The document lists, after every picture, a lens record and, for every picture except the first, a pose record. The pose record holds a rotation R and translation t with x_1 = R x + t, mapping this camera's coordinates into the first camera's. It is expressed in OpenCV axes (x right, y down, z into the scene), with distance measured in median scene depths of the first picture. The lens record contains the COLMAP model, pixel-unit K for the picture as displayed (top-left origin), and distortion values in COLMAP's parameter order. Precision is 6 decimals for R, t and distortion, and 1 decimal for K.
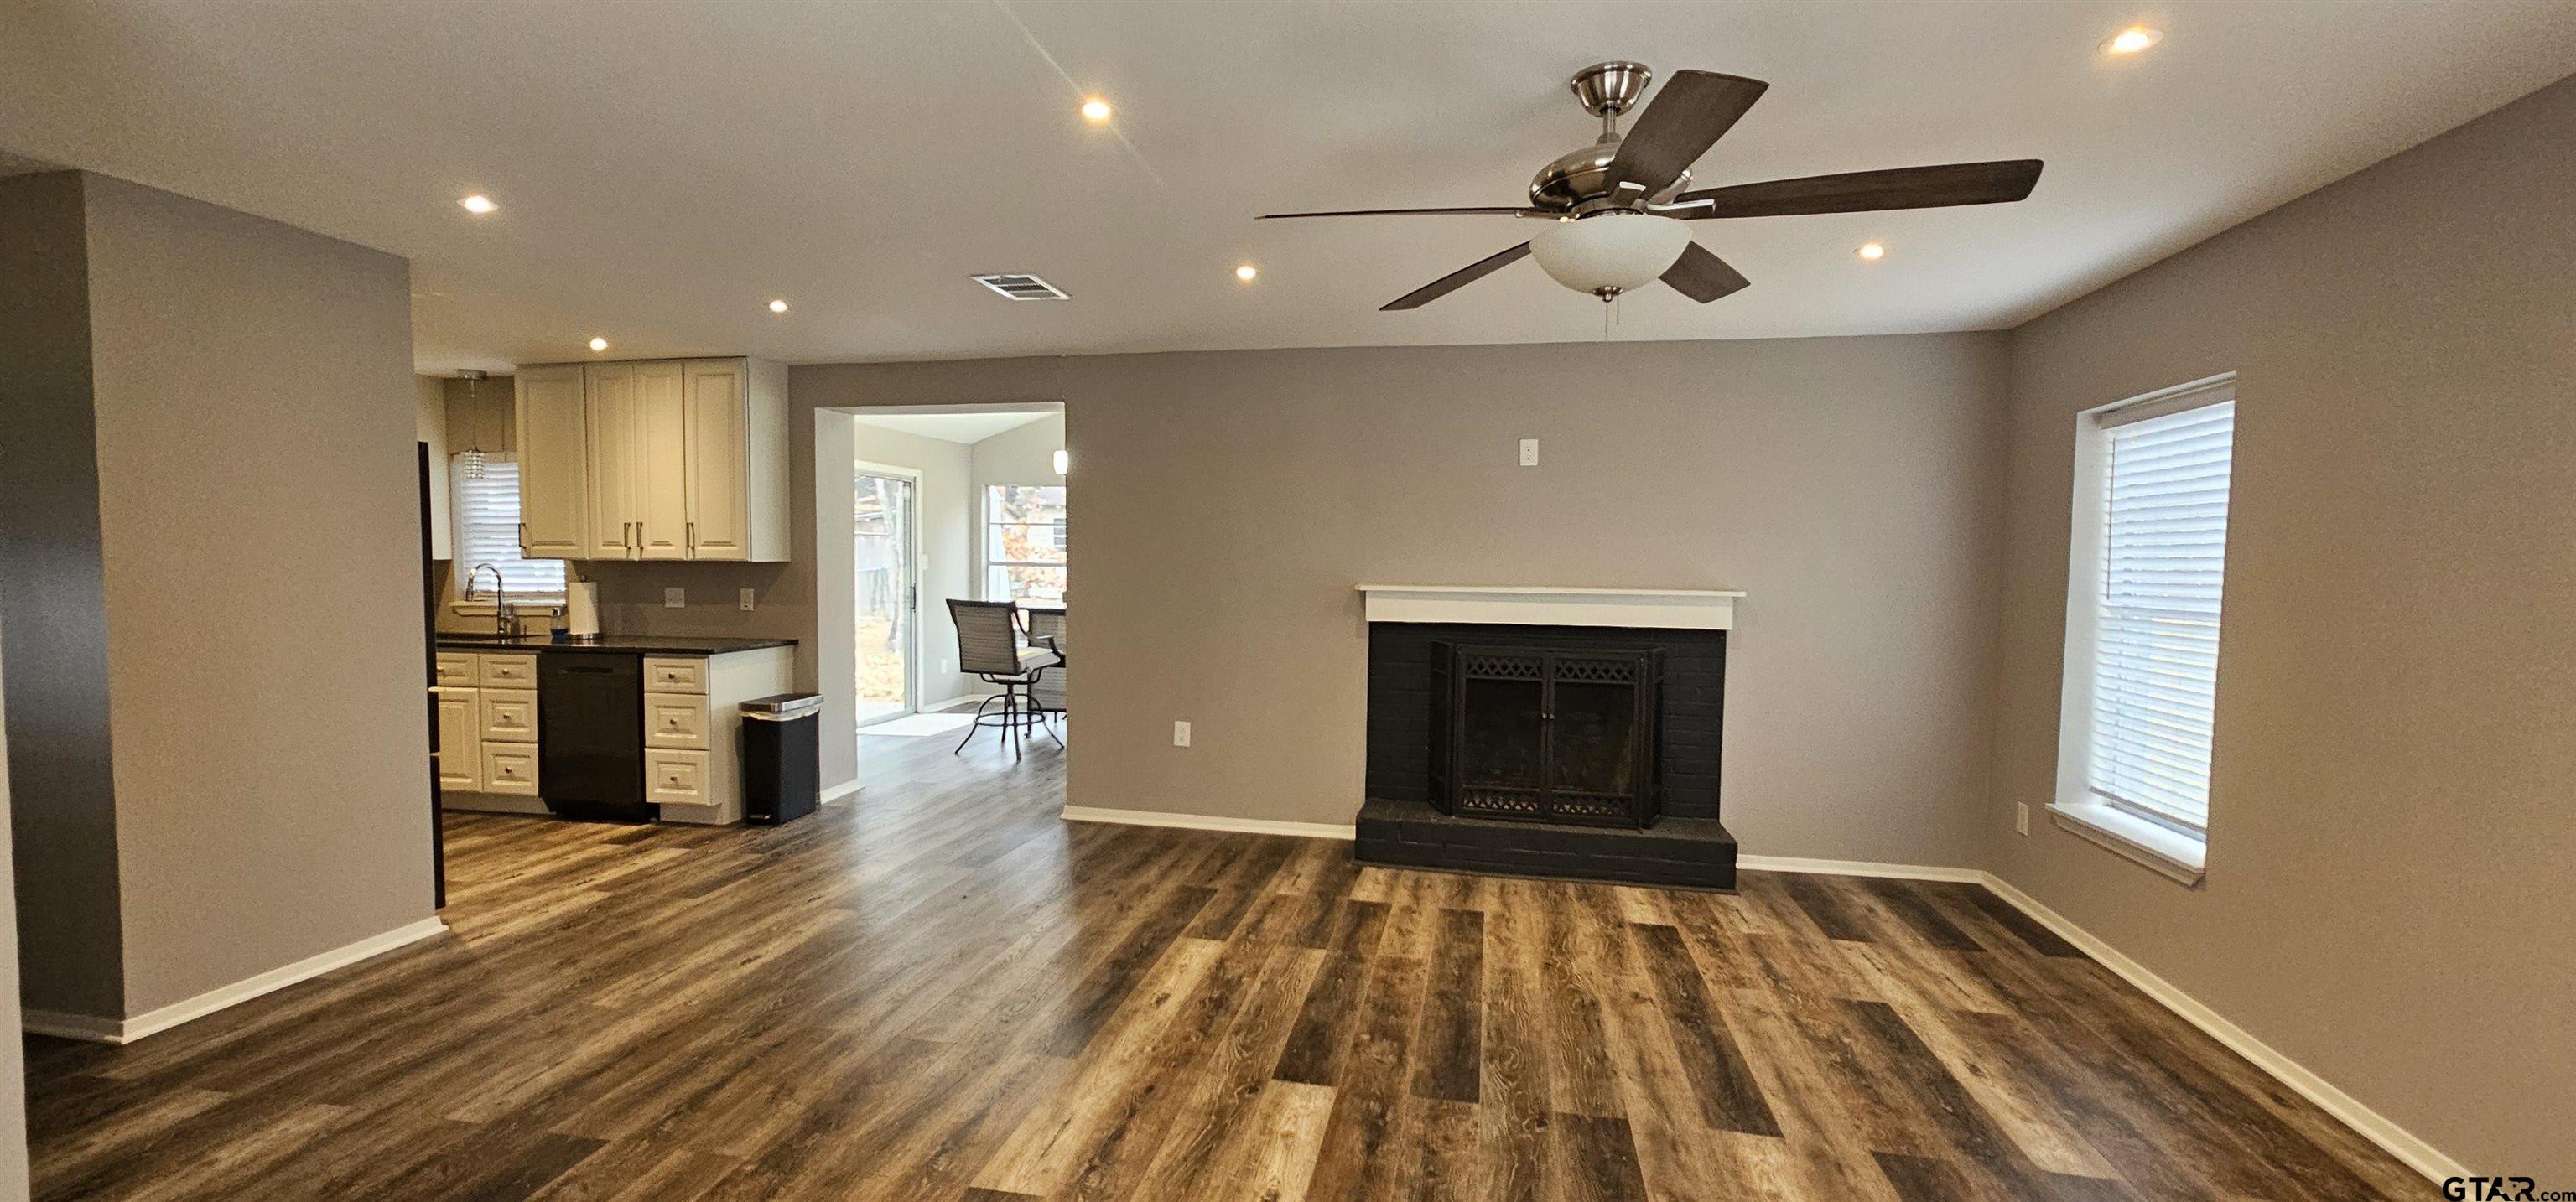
lens RADIAL K [[1052.3, 0, 1281.3], [0, 1052.3, 607.6], [0, 0, 1]] dist [-0.003503, 0.001034]
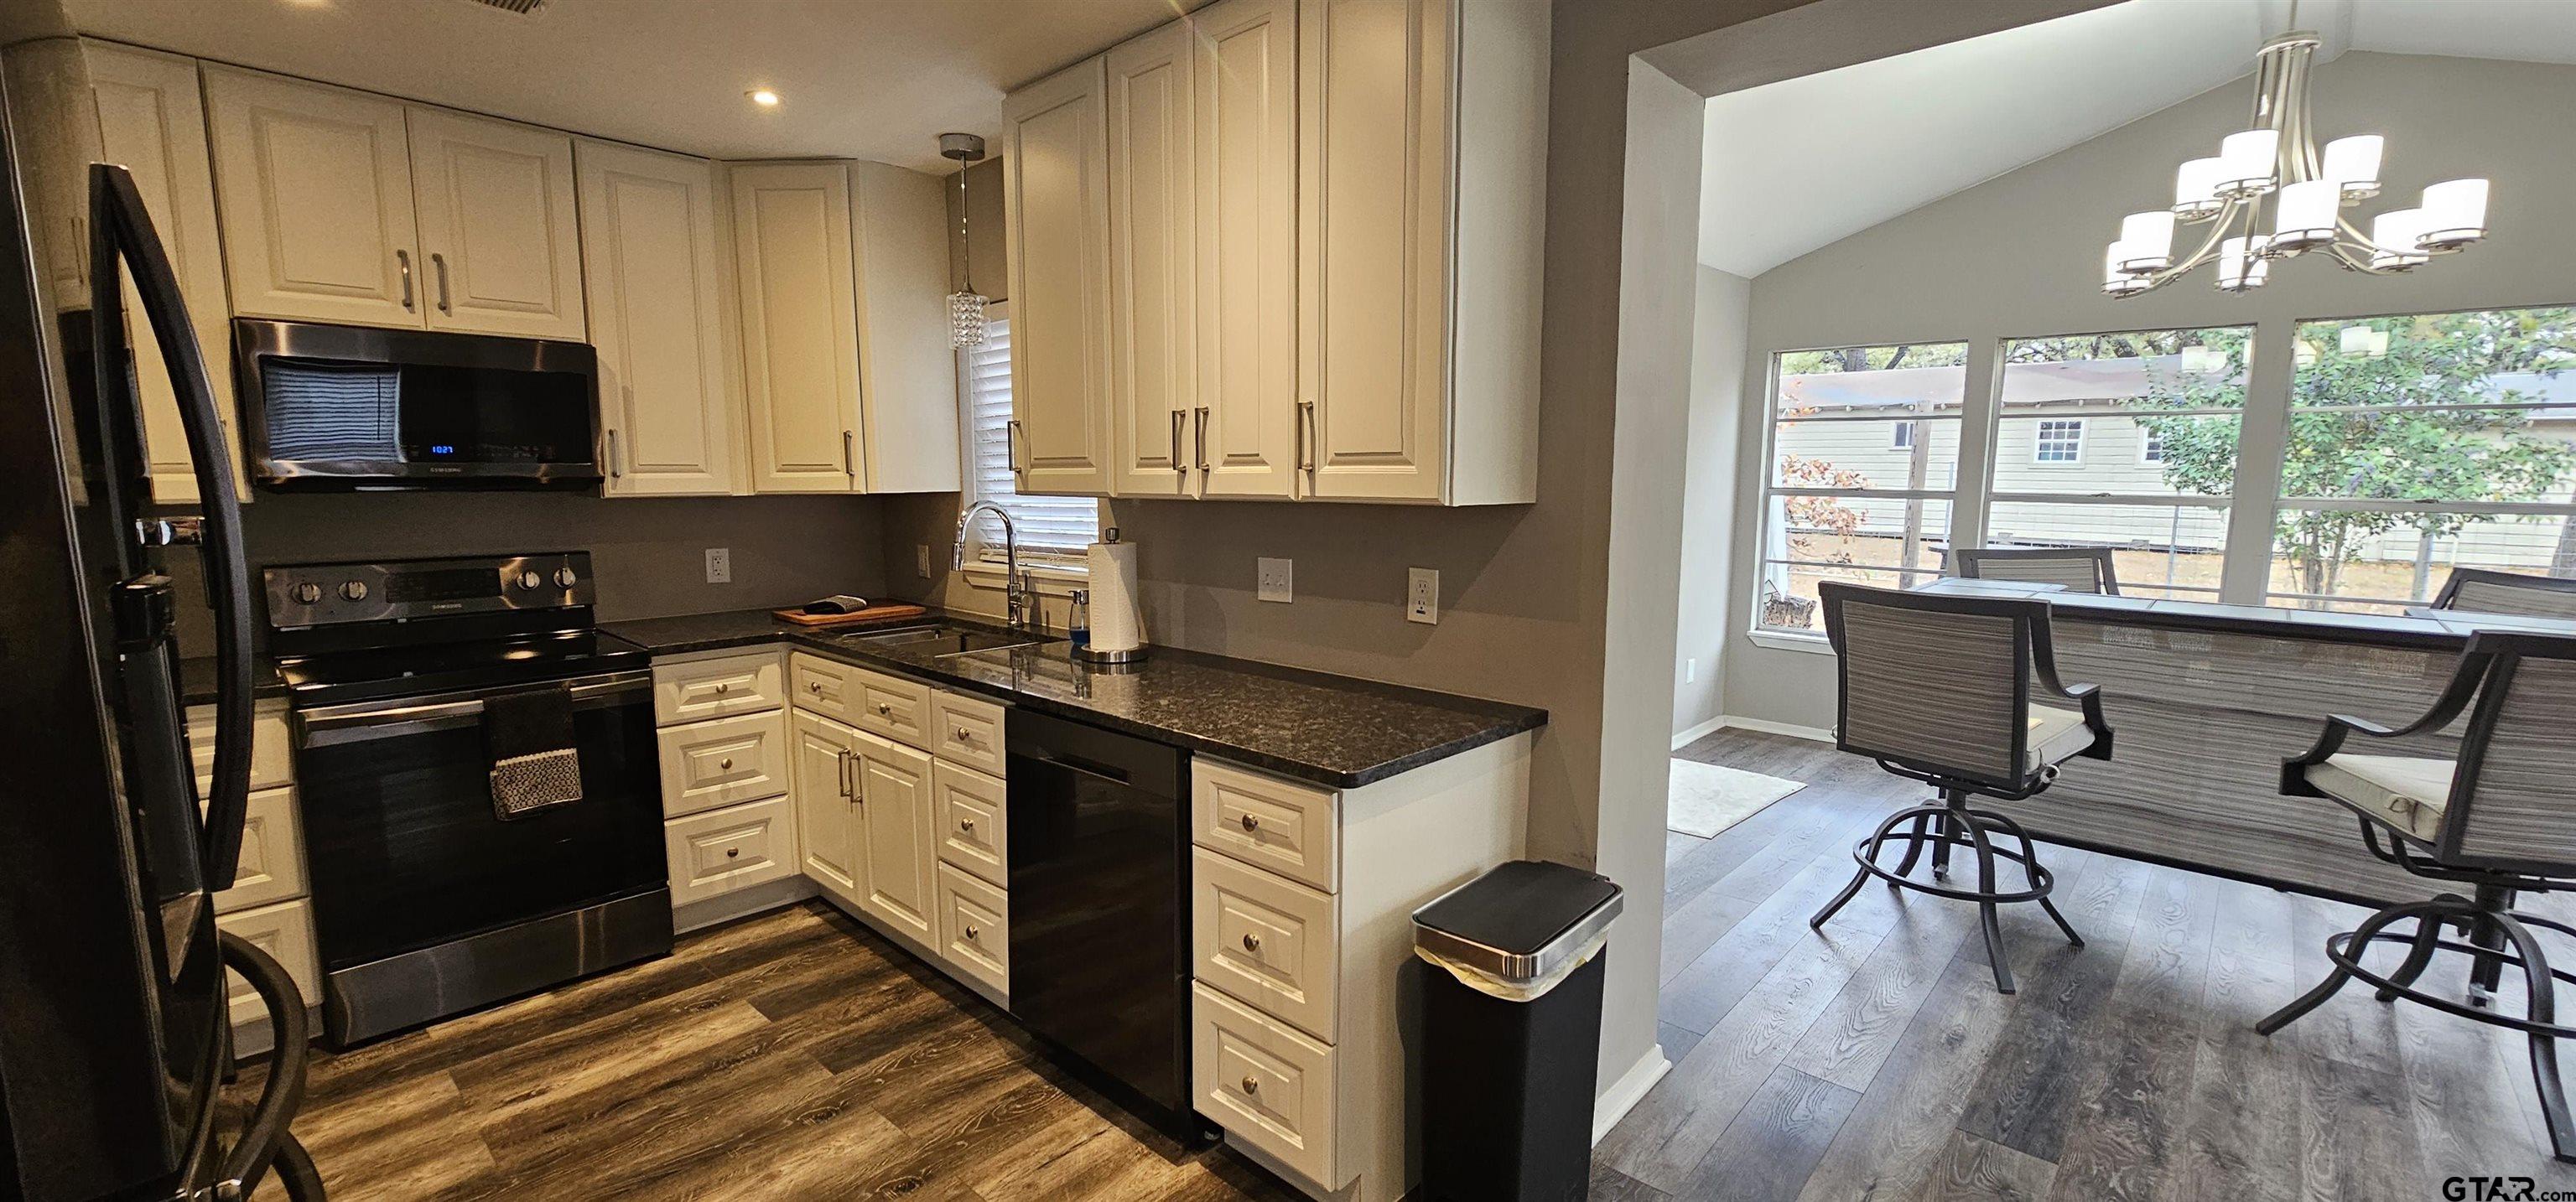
lens RADIAL K [[1052.3, 0, 1278.6], [0, 1052.3, 609.9], [0, 0, 1]] dist [-0.003503, 0.001034]
pose [[0.851987, 0.062507, -0.519819, -0.472465], [-0.020128, 0.996024, 0.086779, -0.050281], [0.523176, -0.063471, 0.849858, 0.856798]]
